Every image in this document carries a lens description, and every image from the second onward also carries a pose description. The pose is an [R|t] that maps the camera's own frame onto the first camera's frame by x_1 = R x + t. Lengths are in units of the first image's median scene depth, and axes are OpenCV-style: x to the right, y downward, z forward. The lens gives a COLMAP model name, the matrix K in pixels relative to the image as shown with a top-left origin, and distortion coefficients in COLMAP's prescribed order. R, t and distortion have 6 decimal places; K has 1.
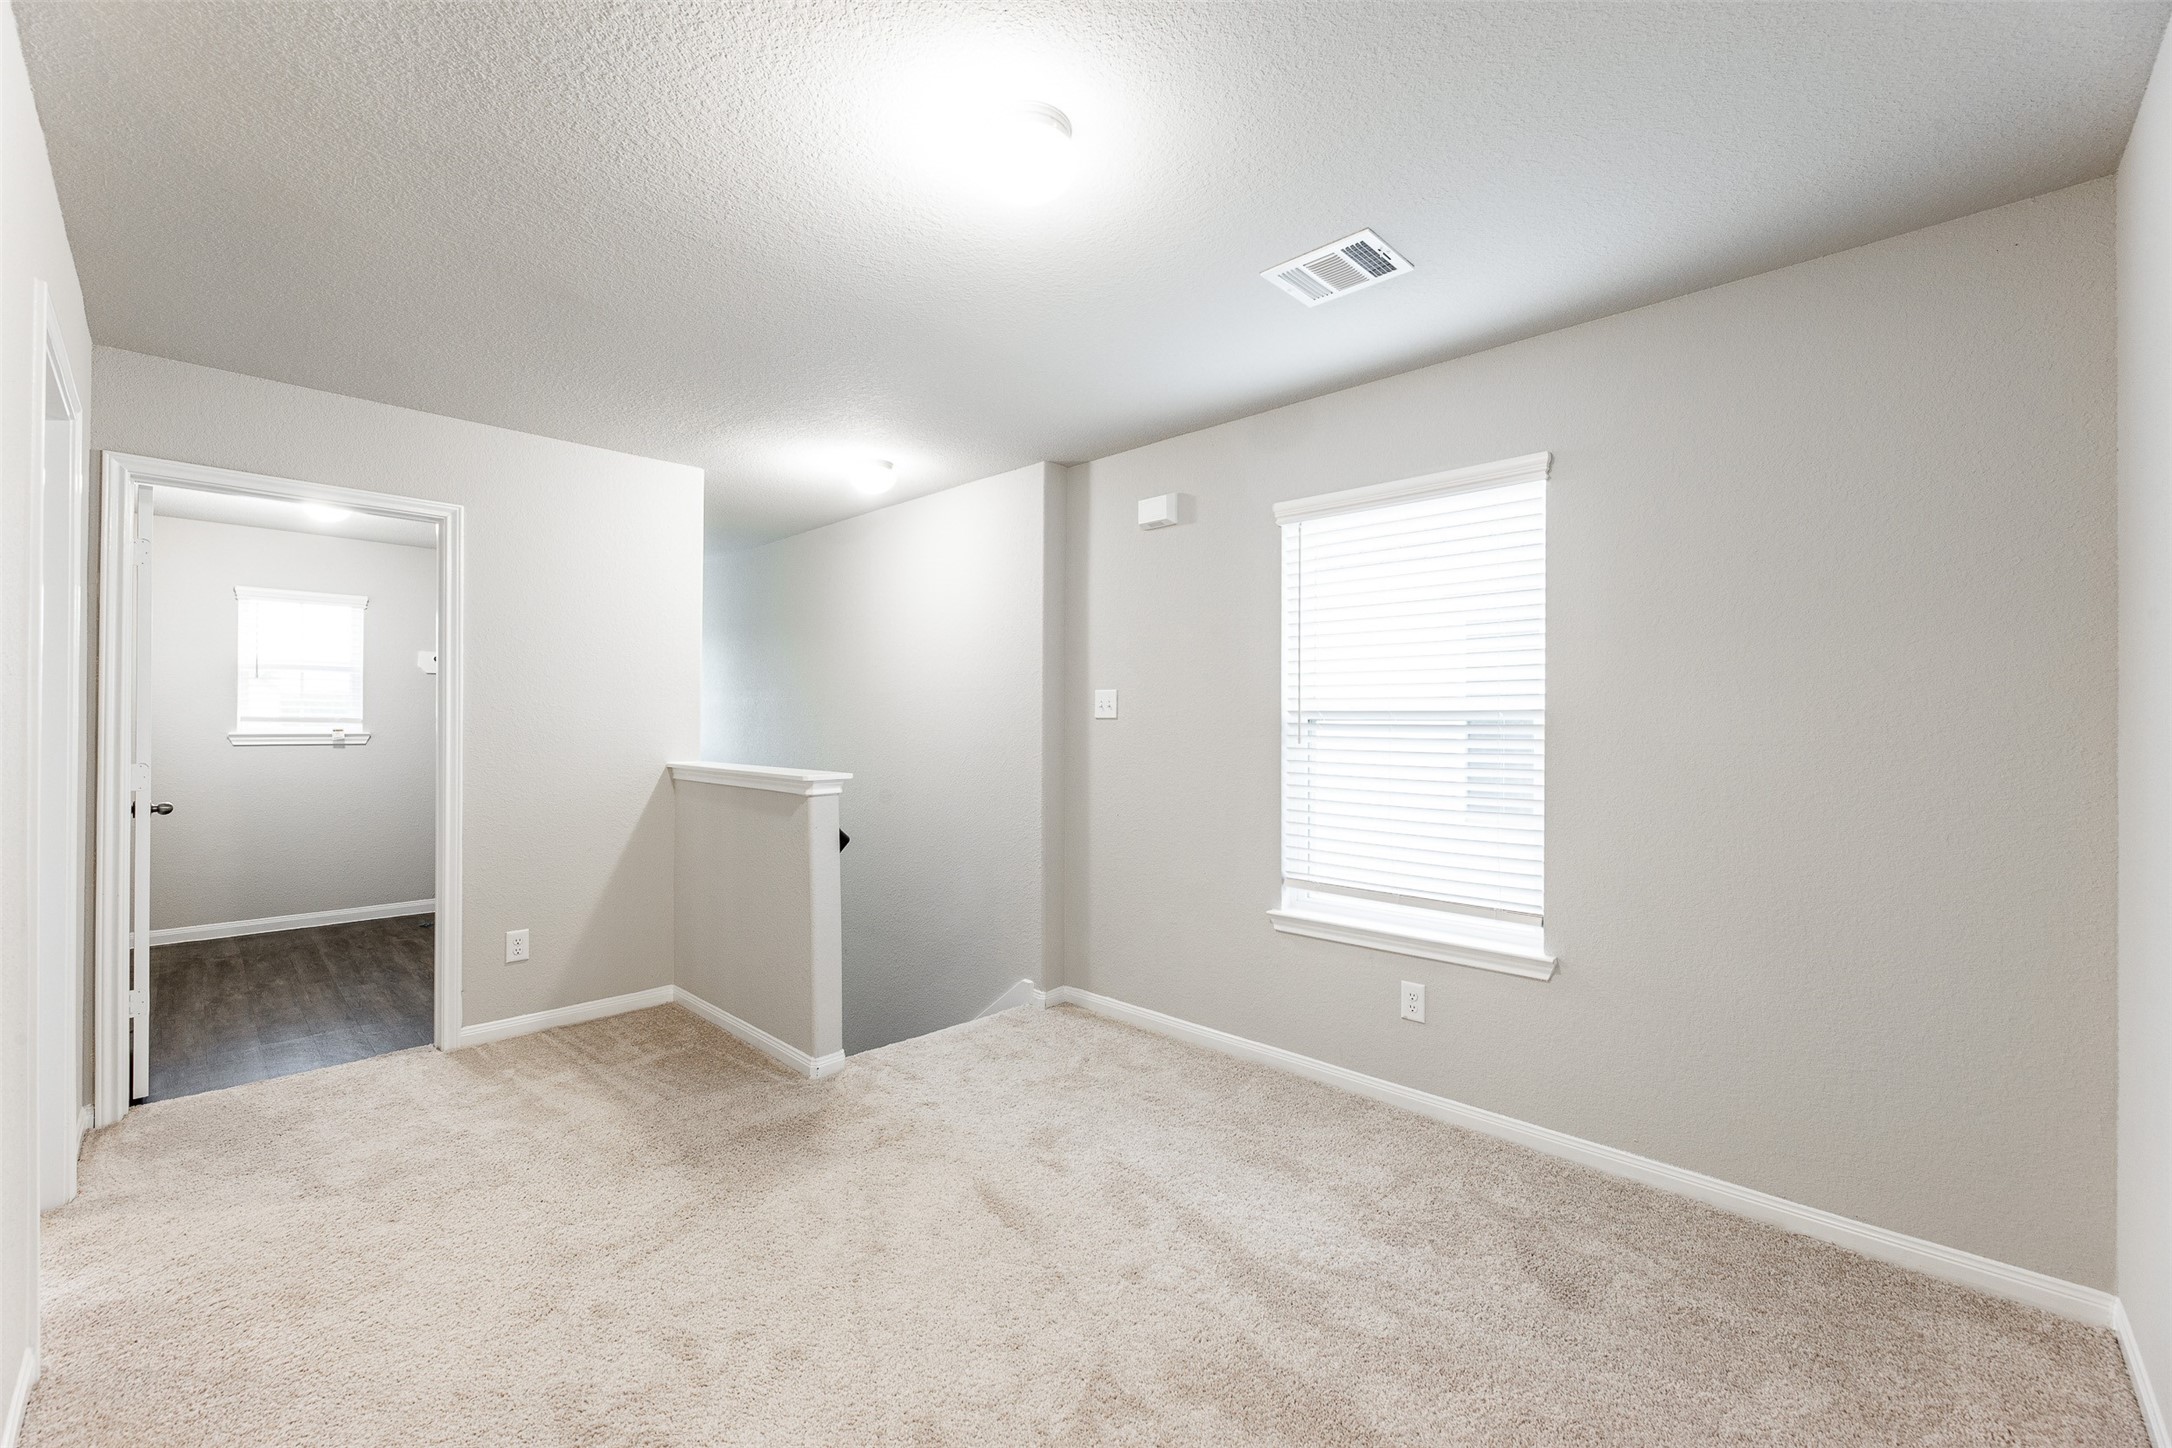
lens RADIAL K [[882.2, 0, 1088.7], [0, 882.2, 721.4], [0, 0, 1]] dist [-0.003867, 0.000472]
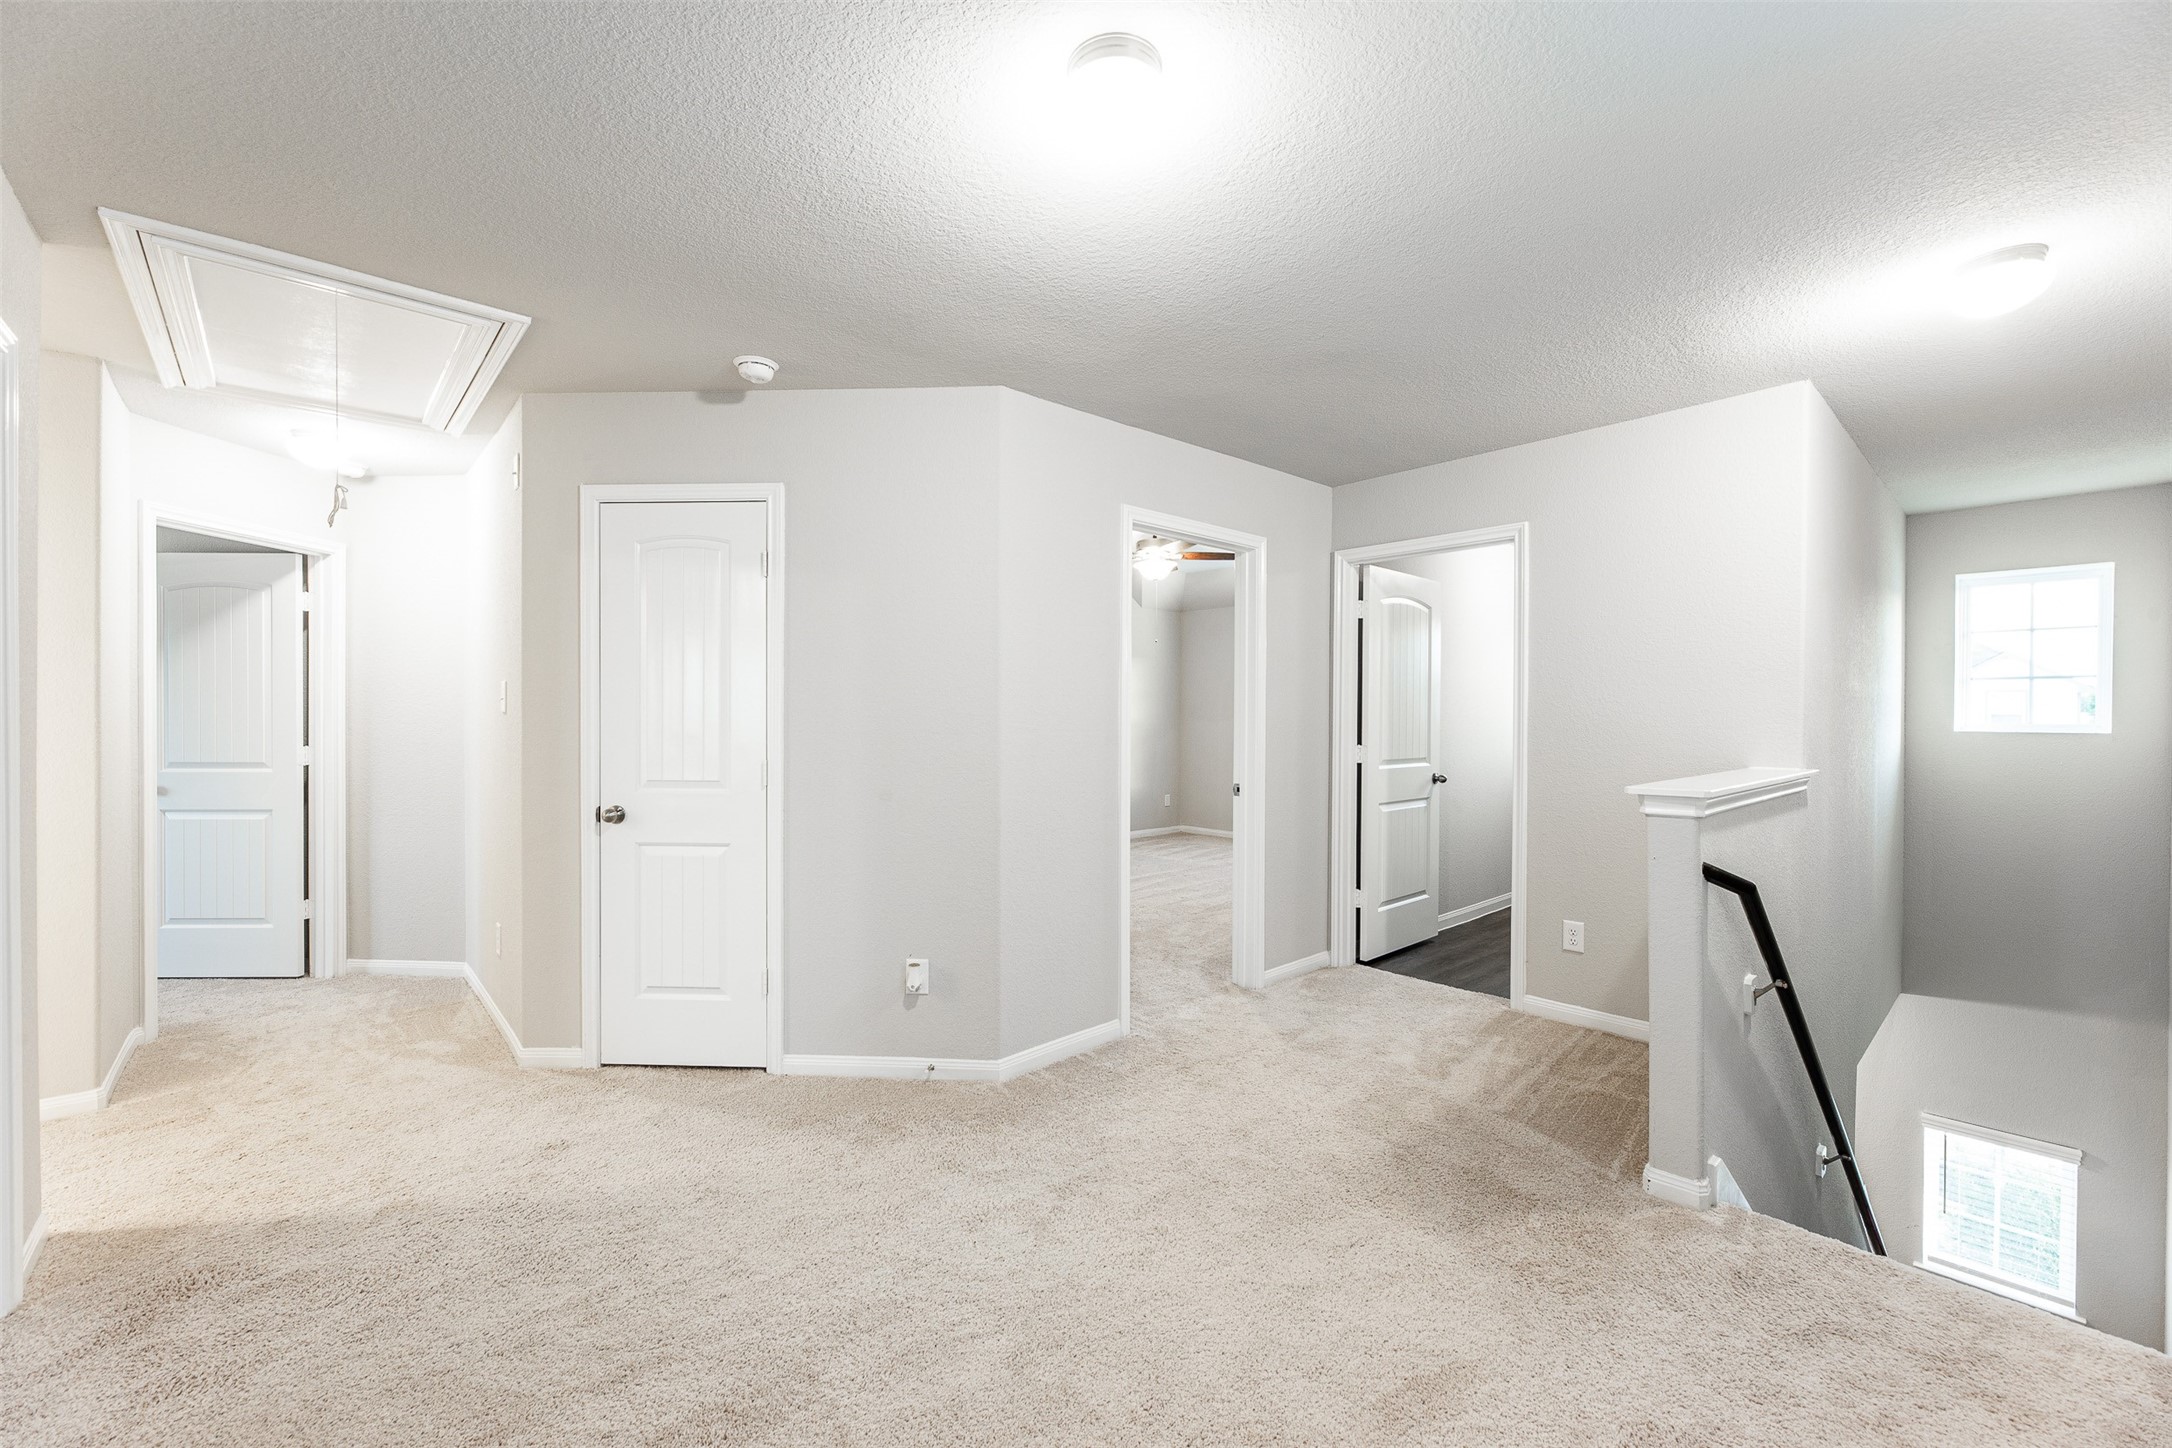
lens RADIAL K [[882.2, 0, 1088.3], [0, 882.2, 716.5], [0, 0, 1]] dist [-0.003867, 0.000472]
pose [[-0.071061, -0.004526, -0.997462, 0.480135], [-0.000570, 0.999990, -0.004497, 0.004682], [0.997472, 0.000249, -0.071063, 0.590518]]
